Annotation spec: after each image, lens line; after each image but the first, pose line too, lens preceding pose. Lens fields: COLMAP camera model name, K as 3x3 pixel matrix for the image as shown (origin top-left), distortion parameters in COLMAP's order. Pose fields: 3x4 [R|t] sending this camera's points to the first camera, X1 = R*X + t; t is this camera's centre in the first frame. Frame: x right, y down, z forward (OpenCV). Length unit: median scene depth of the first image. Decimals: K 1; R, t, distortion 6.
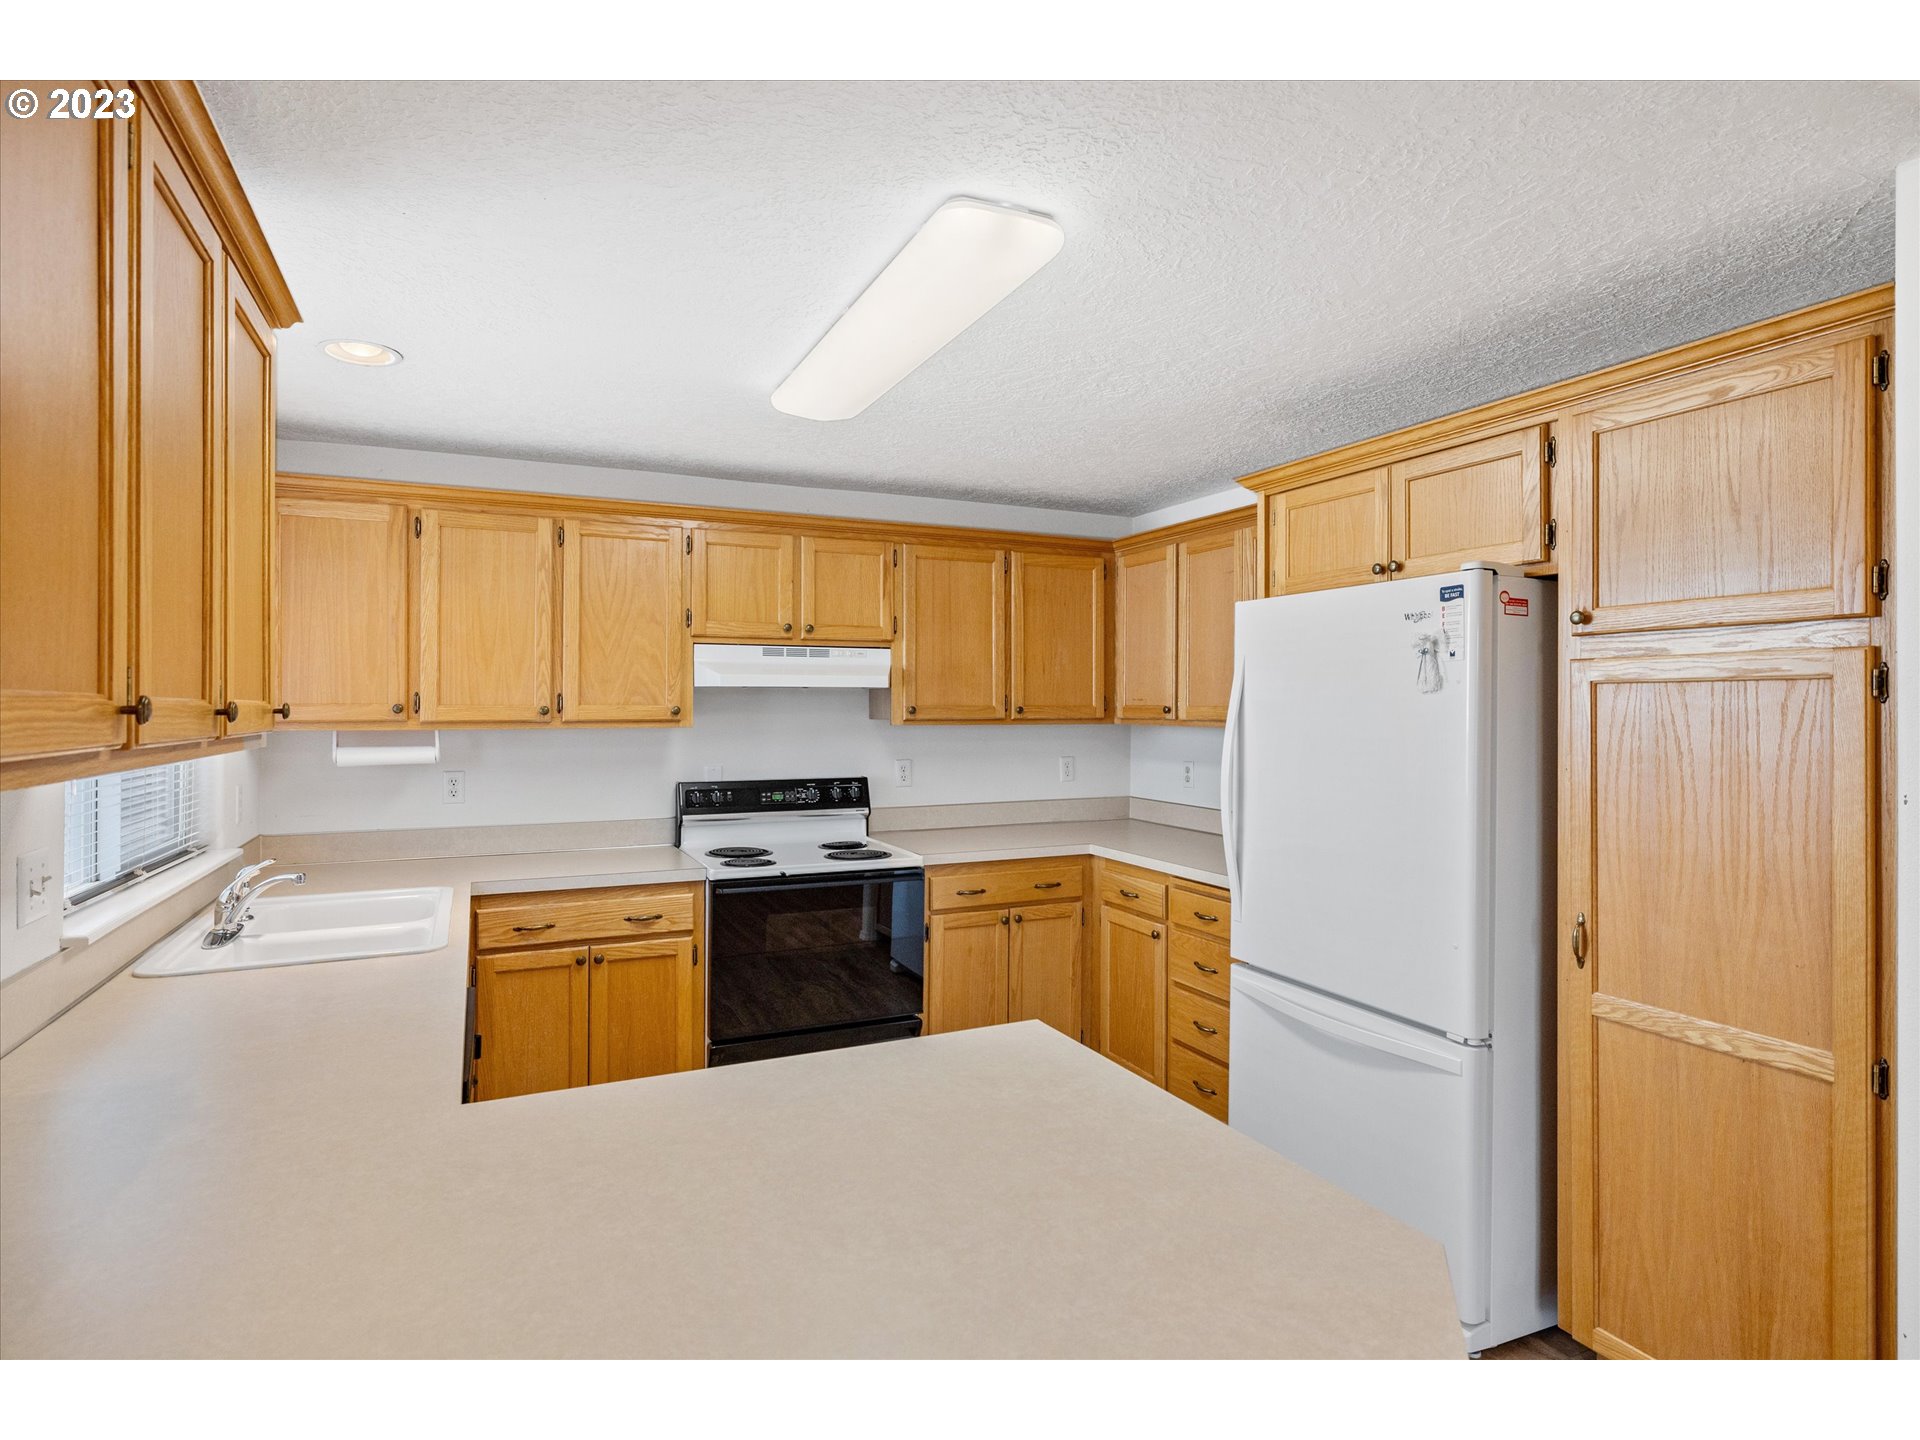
lens RADIAL K [[978.1, 0, 920.4], [0, 978.1, 705.1], [0, 0, 1]] dist [0.002404, 0.000655]
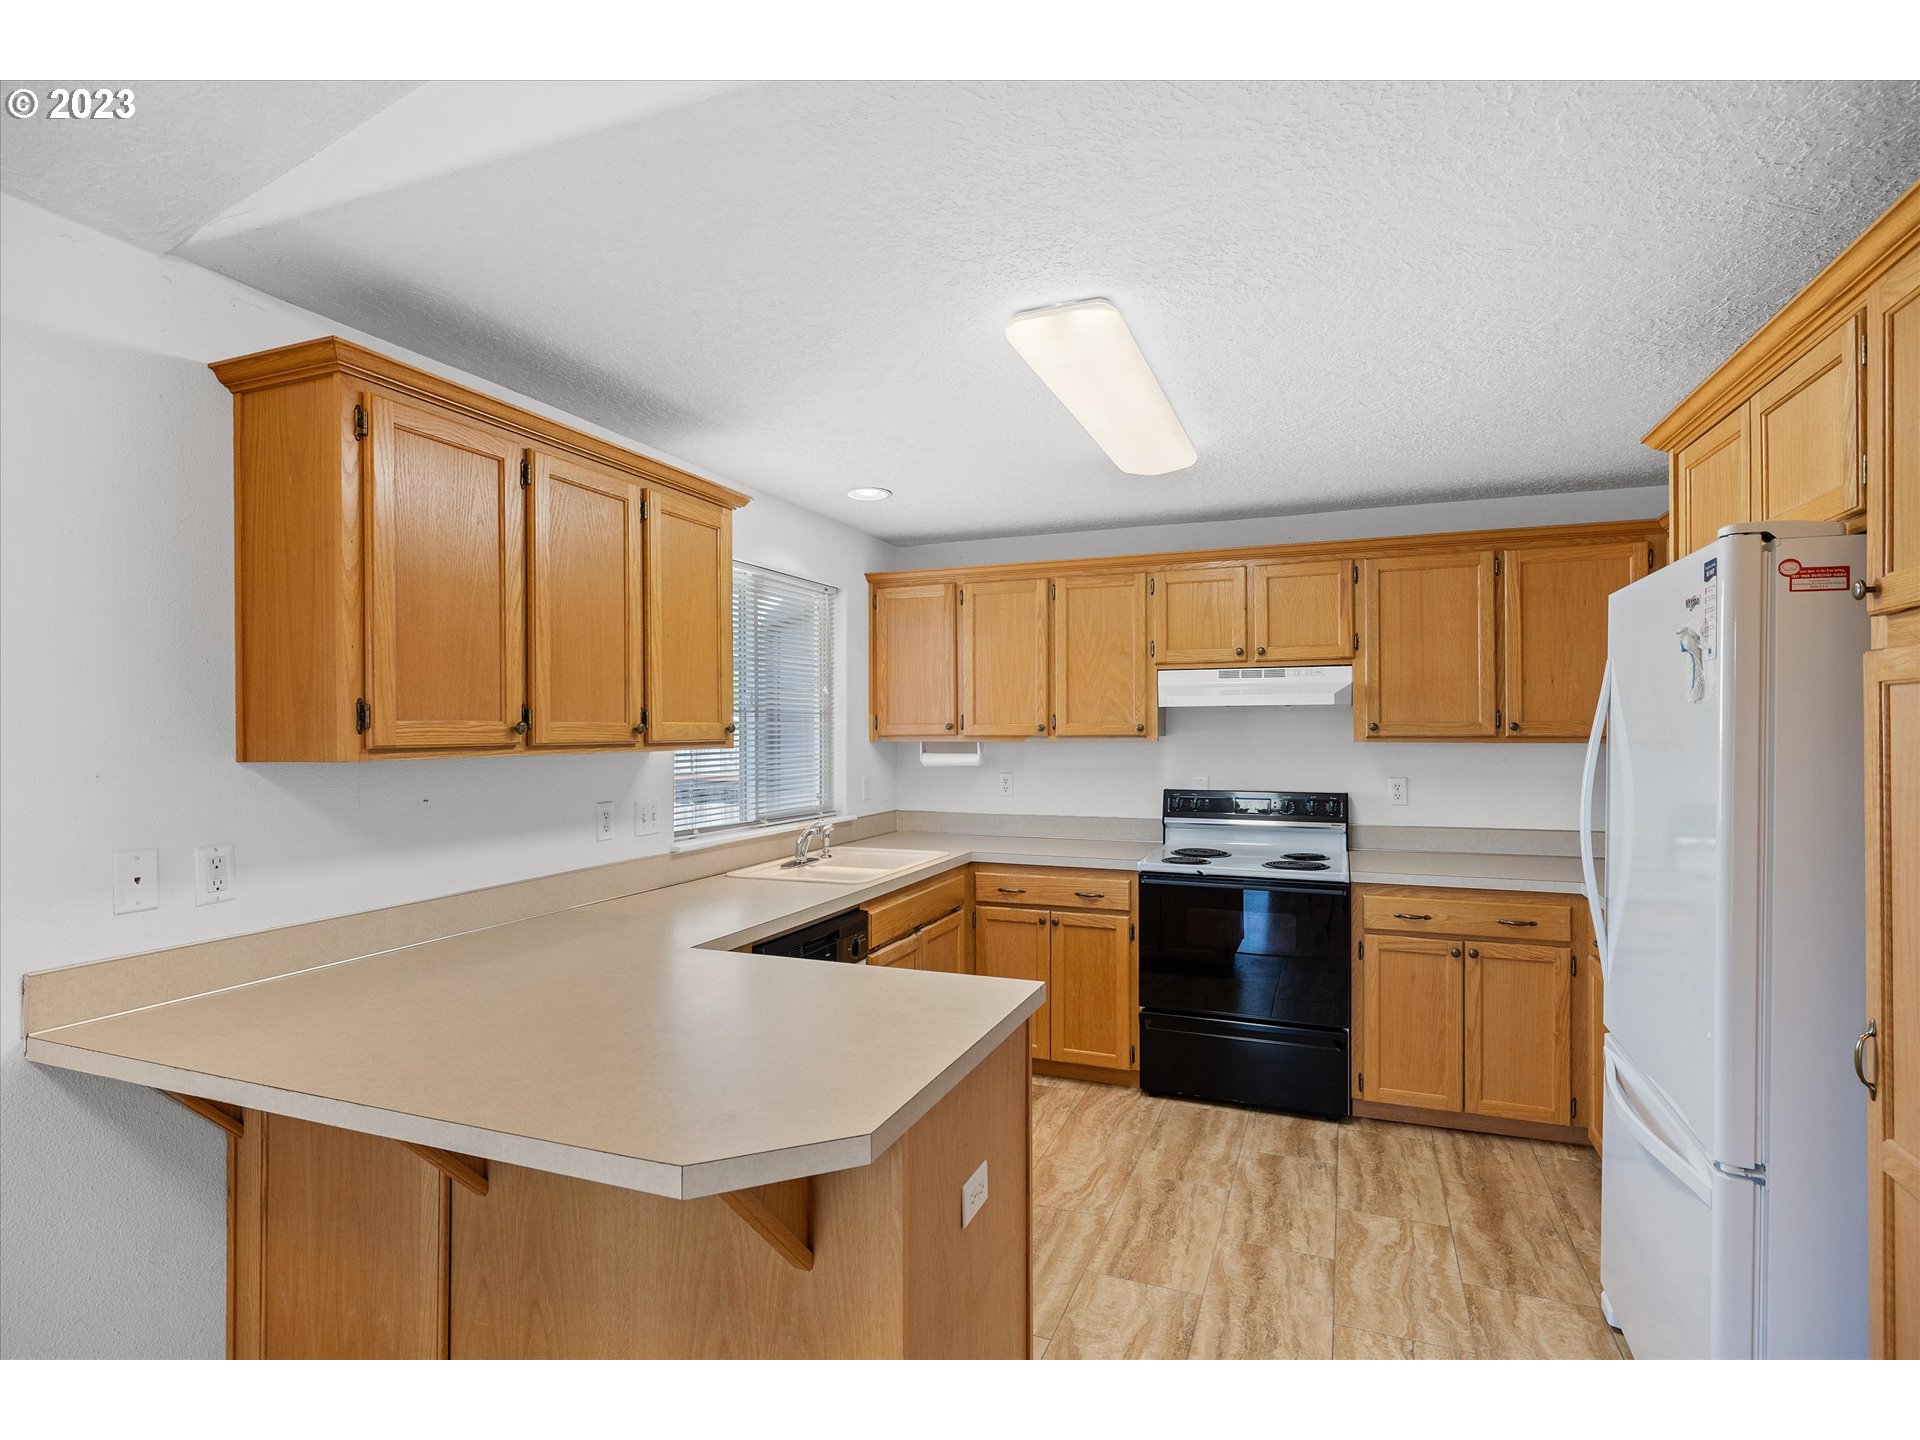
lens RADIAL K [[936.6, 0, 992.2], [0, 936.6, 727.4], [0, 0, 1]] dist [-0.000043, 0.000640]
pose [[0.716318, -0.001878, -0.697772, 0.408692], [0.005040, 0.999984, 0.002483, 0.001631], [0.697756, -0.005295, 0.716316, 0.058856]]
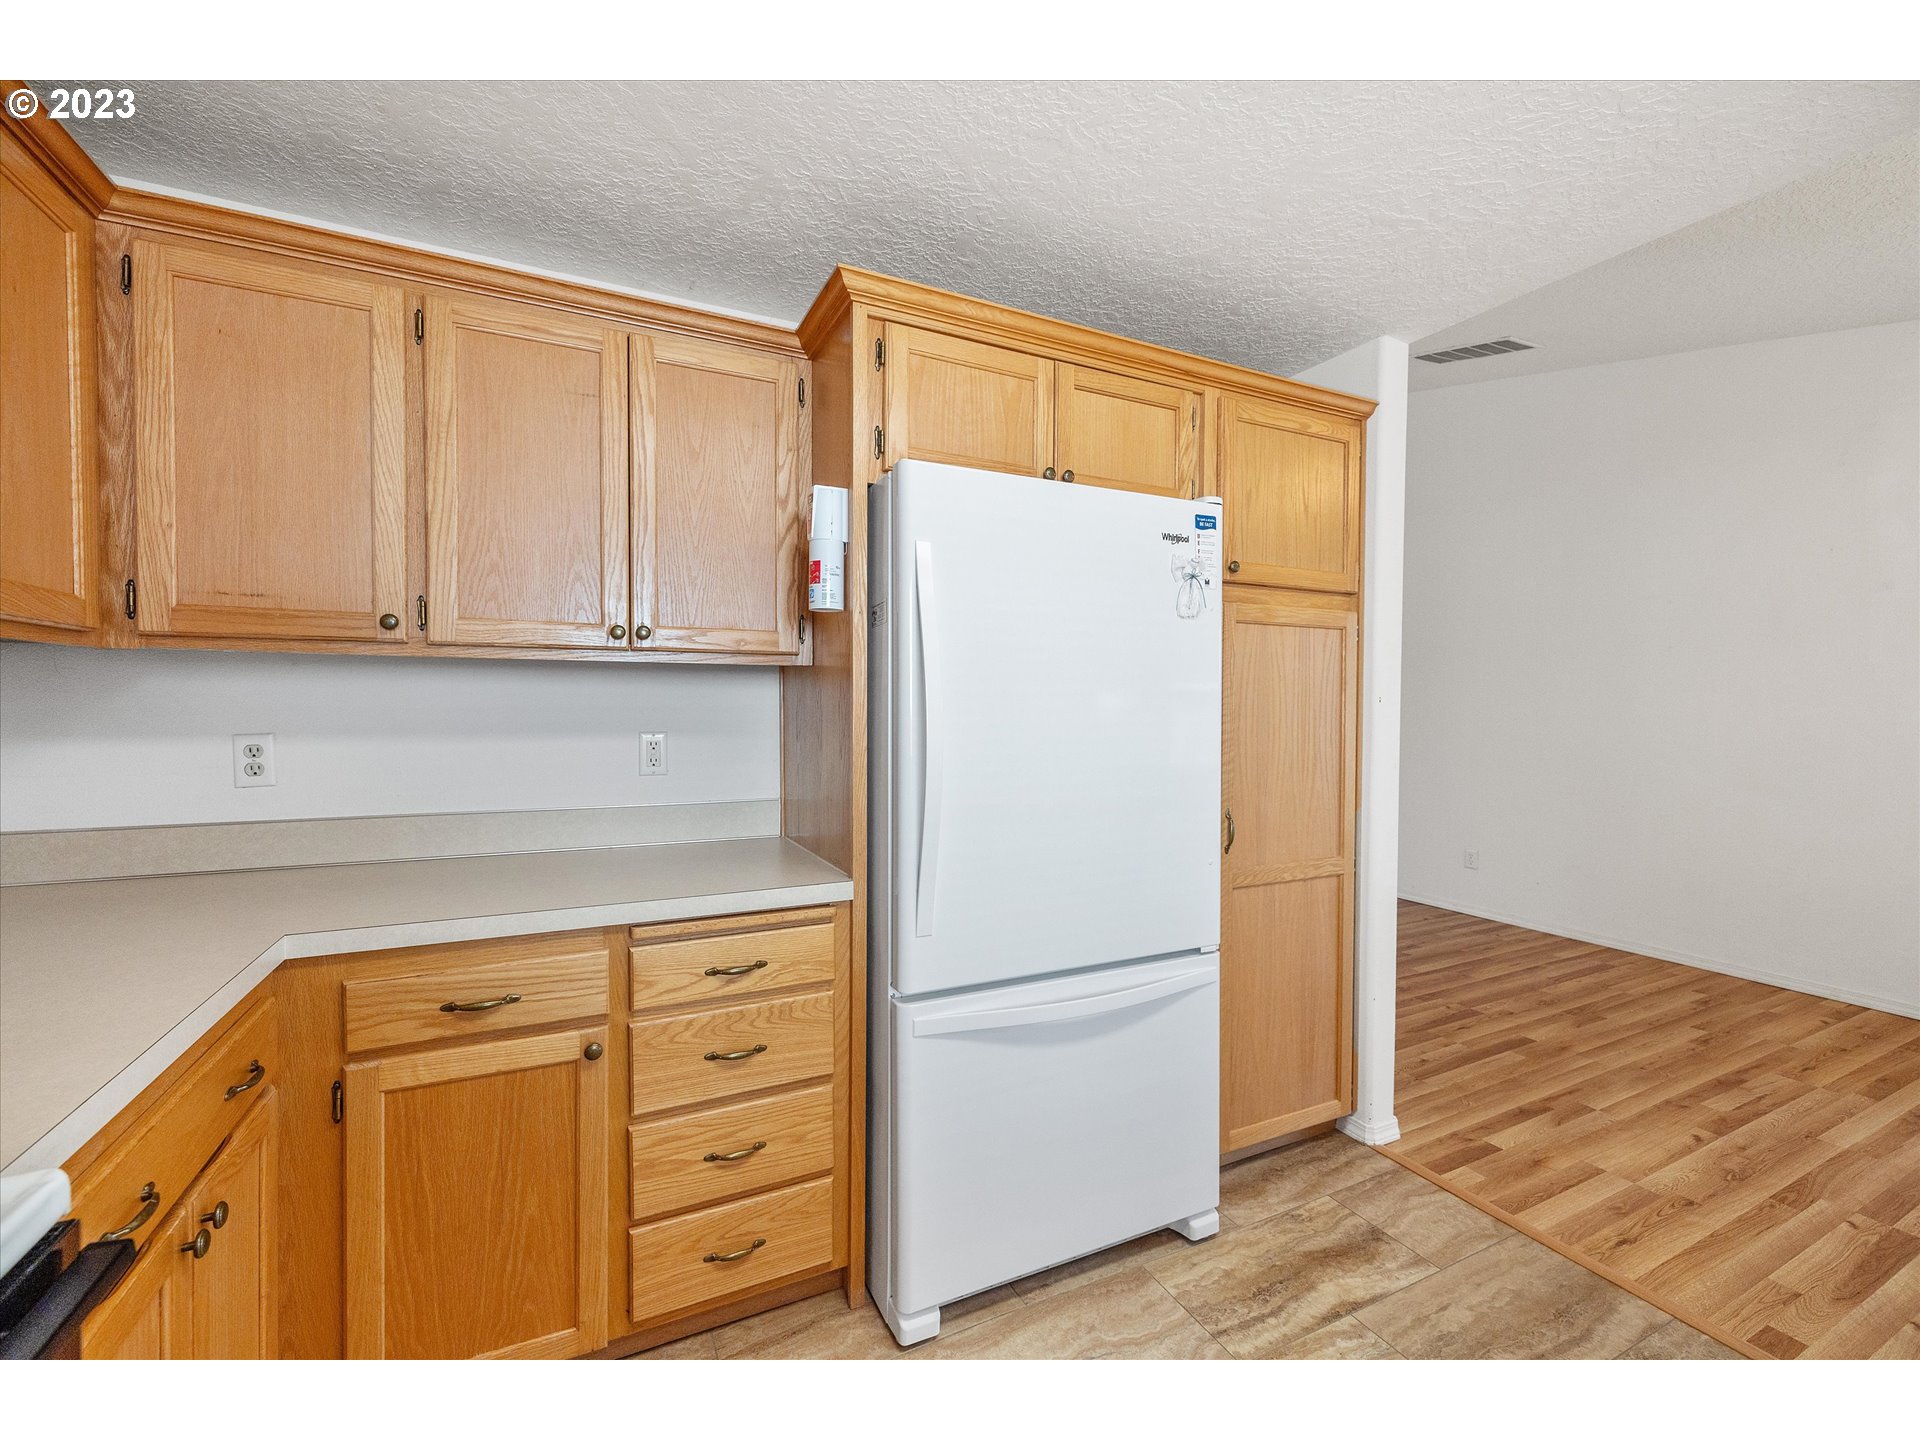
lens RADIAL K [[806.3, 0, 958.8], [0, 806.3, 725.4], [0, 0, 1]] dist [-0.004193, 0.000251]
pose [[-0.047147, -0.023880, 0.998602, -0.185665], [-0.007085, 0.999697, 0.023572, 0.050681], [-0.998863, -0.005964, -0.047302, 0.814678]]
